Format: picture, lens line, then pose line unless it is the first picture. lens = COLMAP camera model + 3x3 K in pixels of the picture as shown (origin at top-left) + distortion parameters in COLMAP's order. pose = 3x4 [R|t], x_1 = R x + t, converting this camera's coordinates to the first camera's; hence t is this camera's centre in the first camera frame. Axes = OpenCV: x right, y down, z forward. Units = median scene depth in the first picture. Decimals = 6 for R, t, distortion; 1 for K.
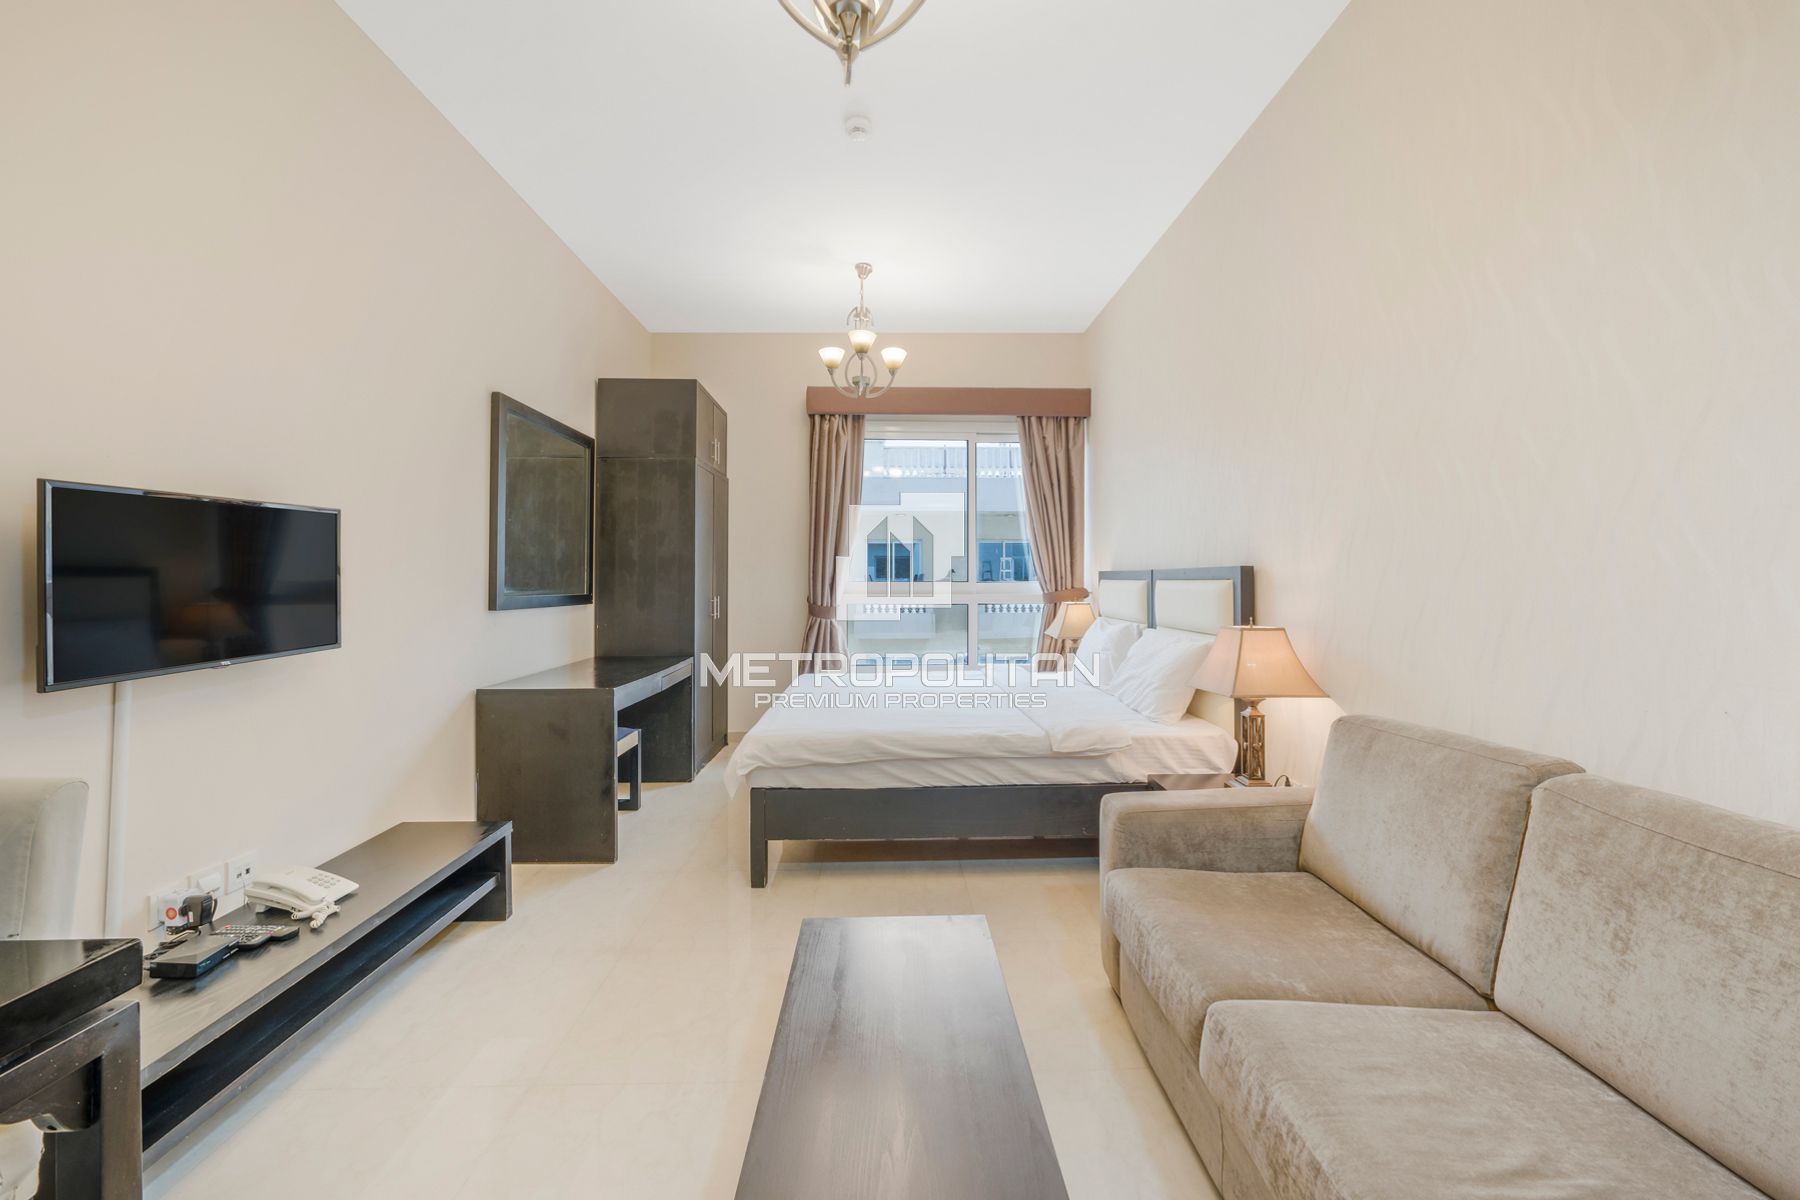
lens RADIAL K [[664.6, 0, 907.3], [0, 664.6, 570.7], [0, 0, 1]] dist [-0.014004, 0.000537]
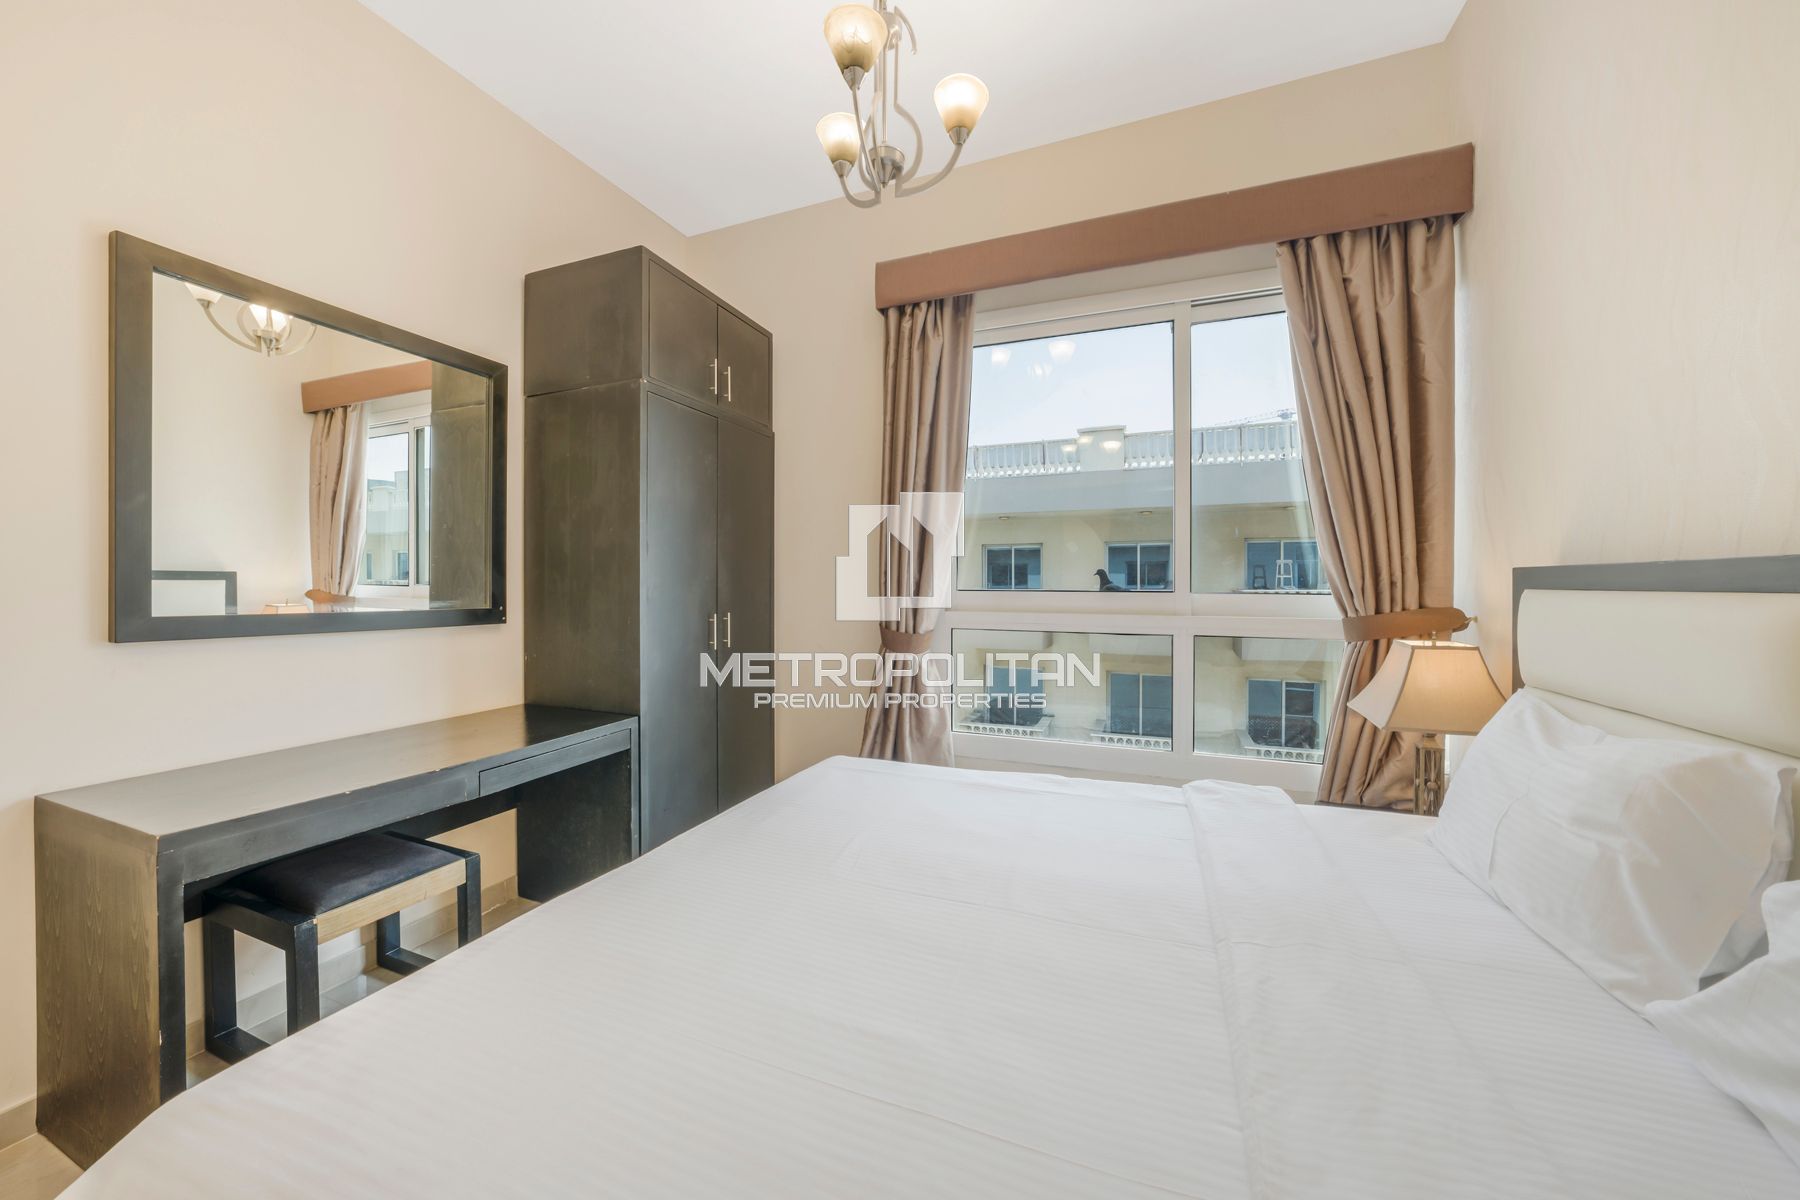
lens RADIAL K [[621.4, 0, 911.3], [0, 621.4, 584.0], [0, 0, 1]] dist [-0.017682, 0.000058]
pose [[0.919799, 0.001552, -0.392386, 0.116239], [0.002278, 0.999954, 0.009294, 0.007262], [0.392382, -0.009442, 0.919754, 0.592652]]
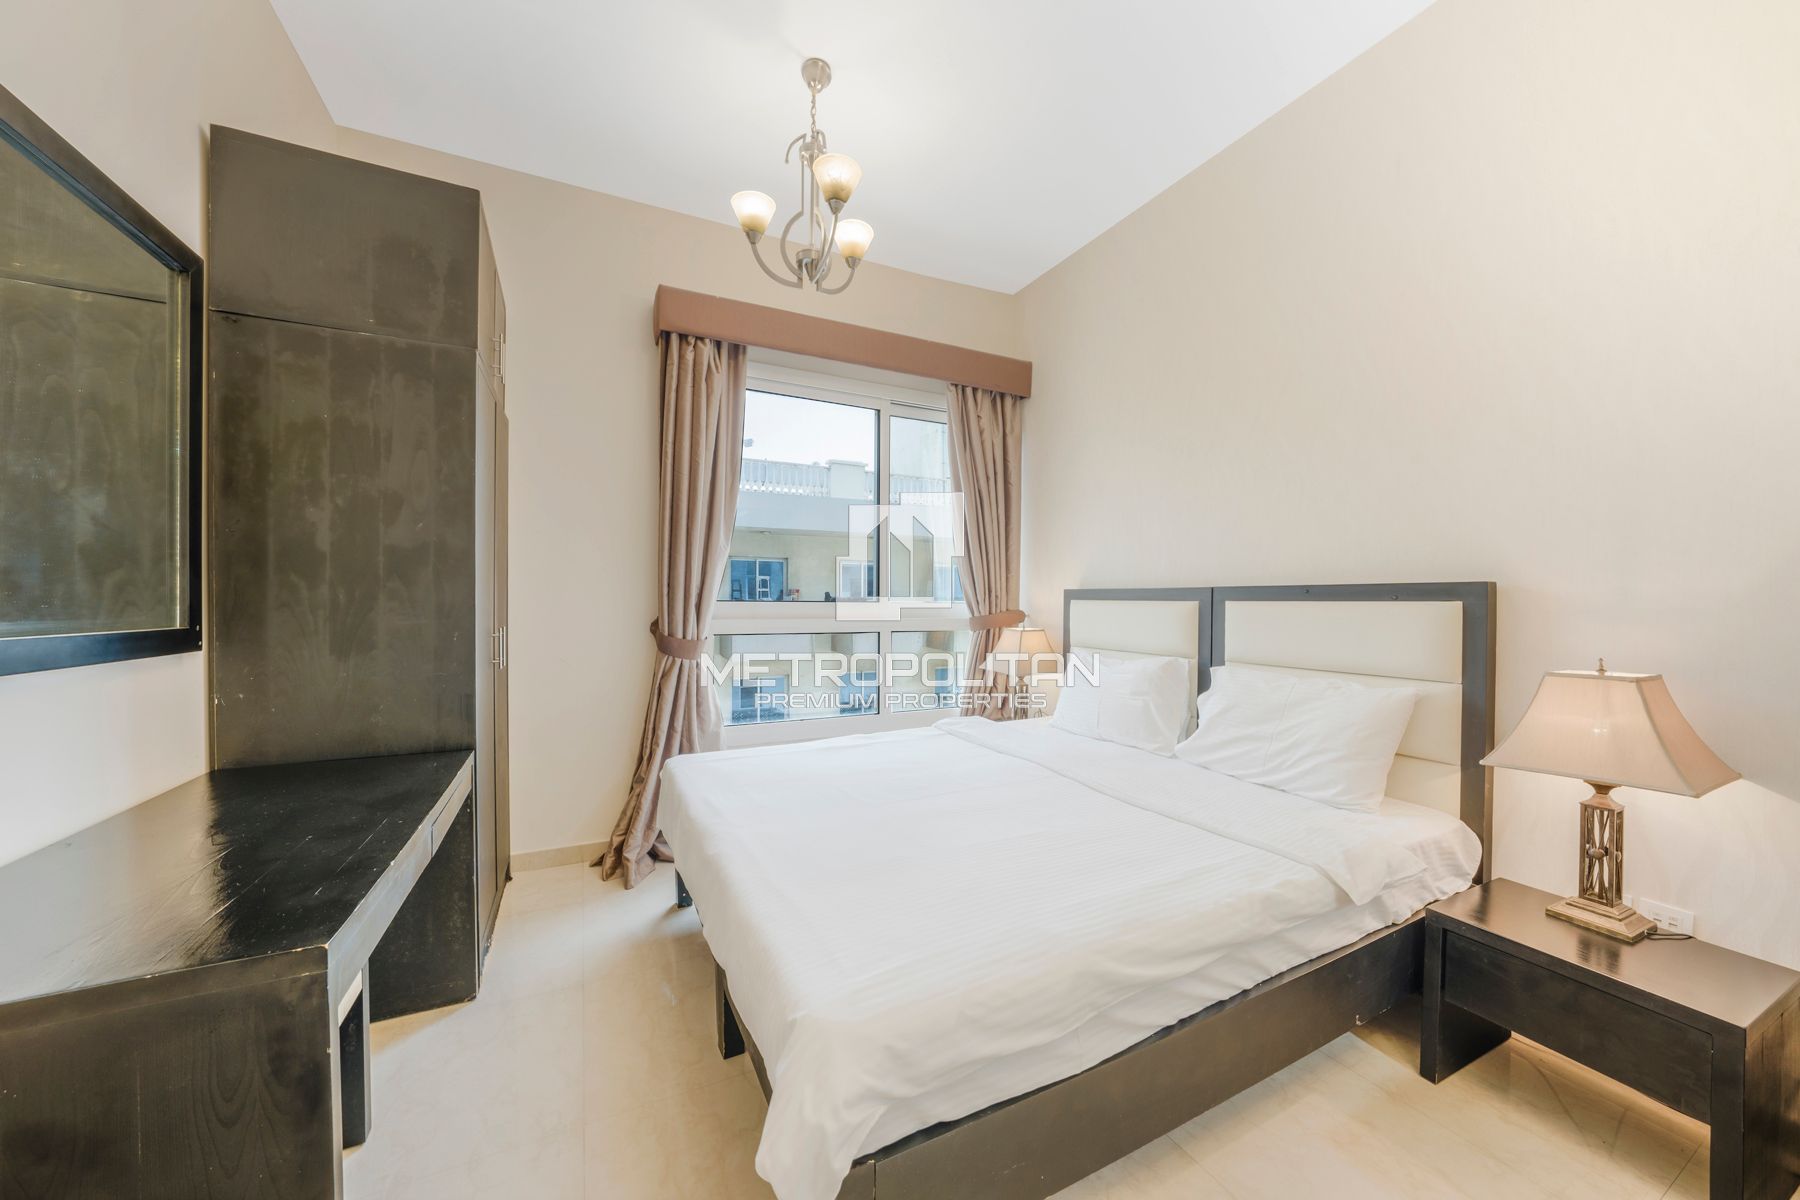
lens RADIAL K [[626.2, 0, 891.5], [0, 626.2, 605.3], [0, 0, 1]] dist [-0.012737, 0.000207]
pose [[0.911617, 0.001151, 0.411040, -0.228244], [-0.010571, 0.999731, 0.020646, 0.007791], [-0.410905, -0.023166, 0.911384, 0.448402]]
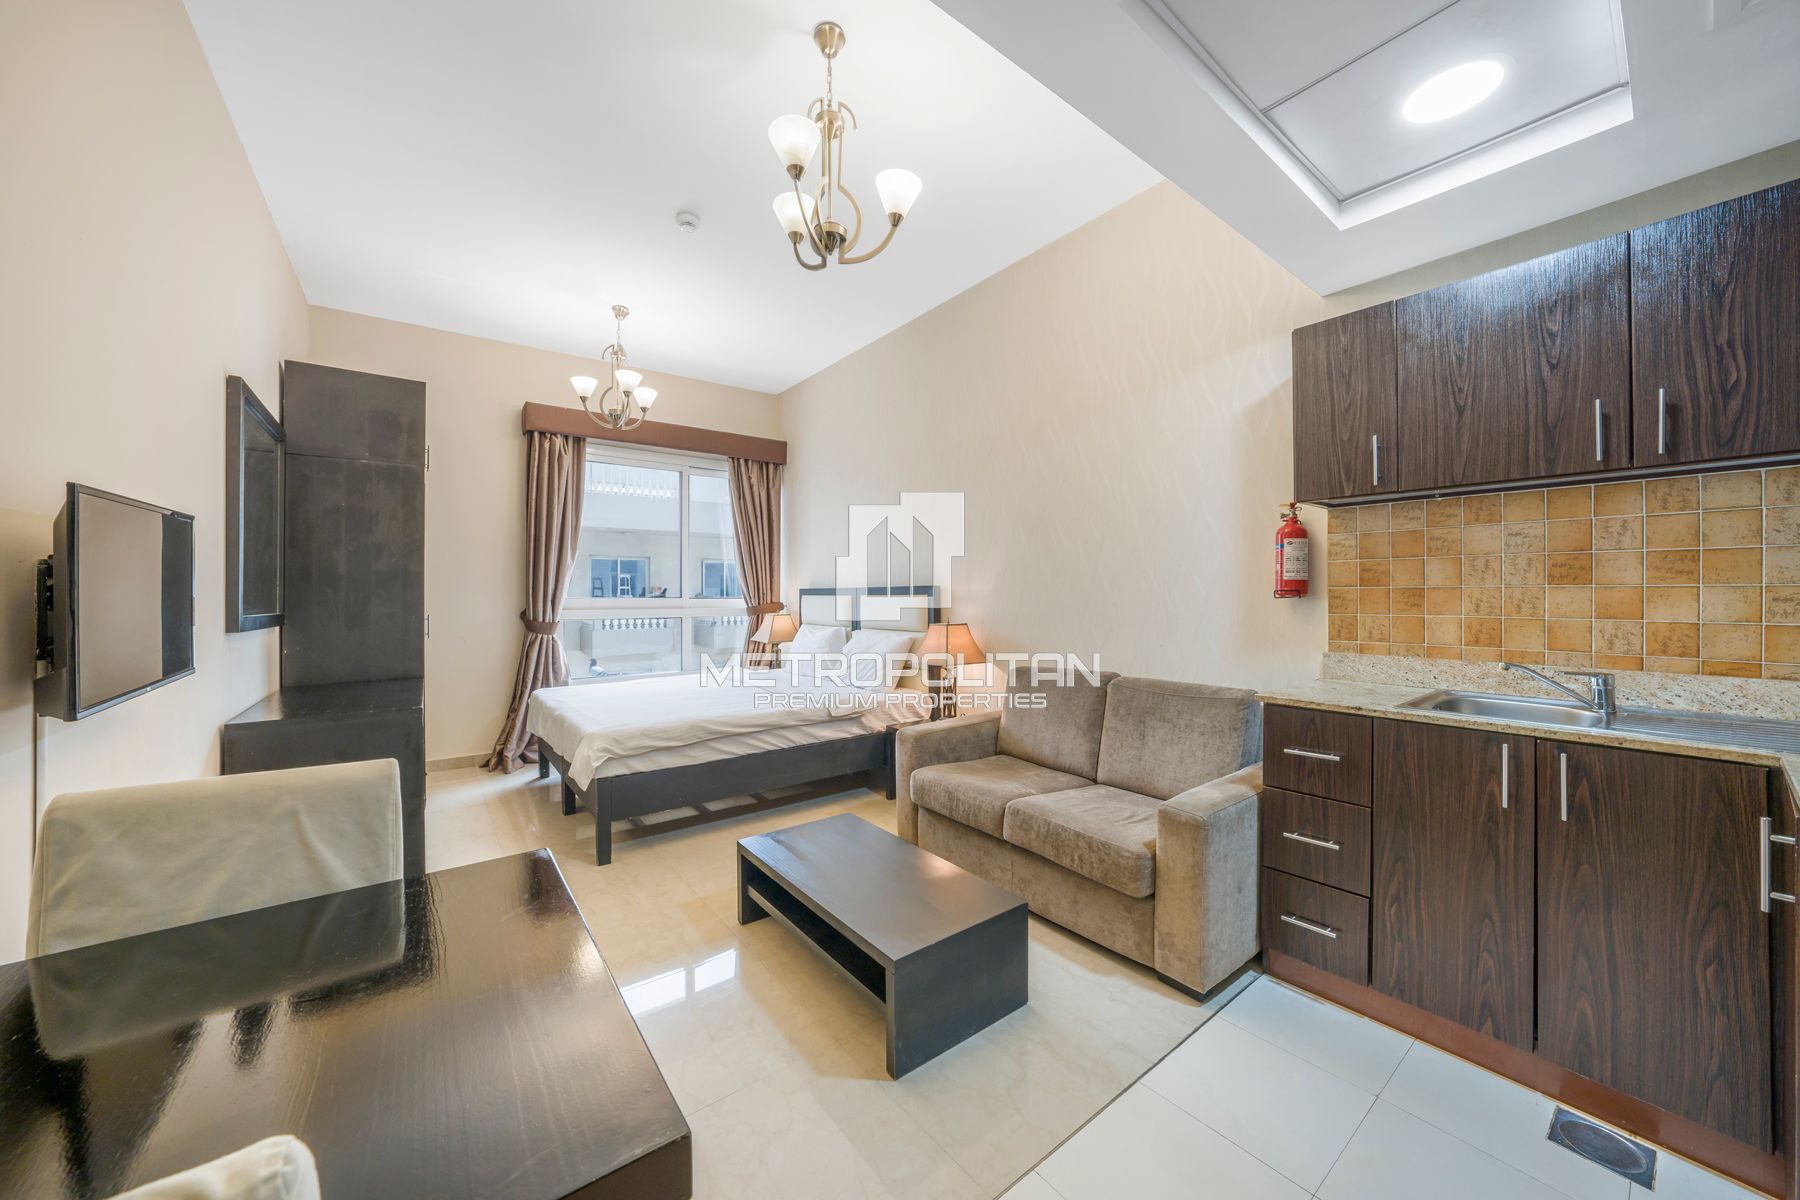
lens RADIAL K [[636.7, 0, 904.5], [0, 636.7, 592.7], [0, 0, 1]] dist [-0.015294, 0.000085]
pose [[0.812061, -0.000707, 0.583572, -0.290046], [-0.004203, 0.999966, 0.007060, -0.000802], [-0.583558, -0.008186, 0.812030, -0.122706]]
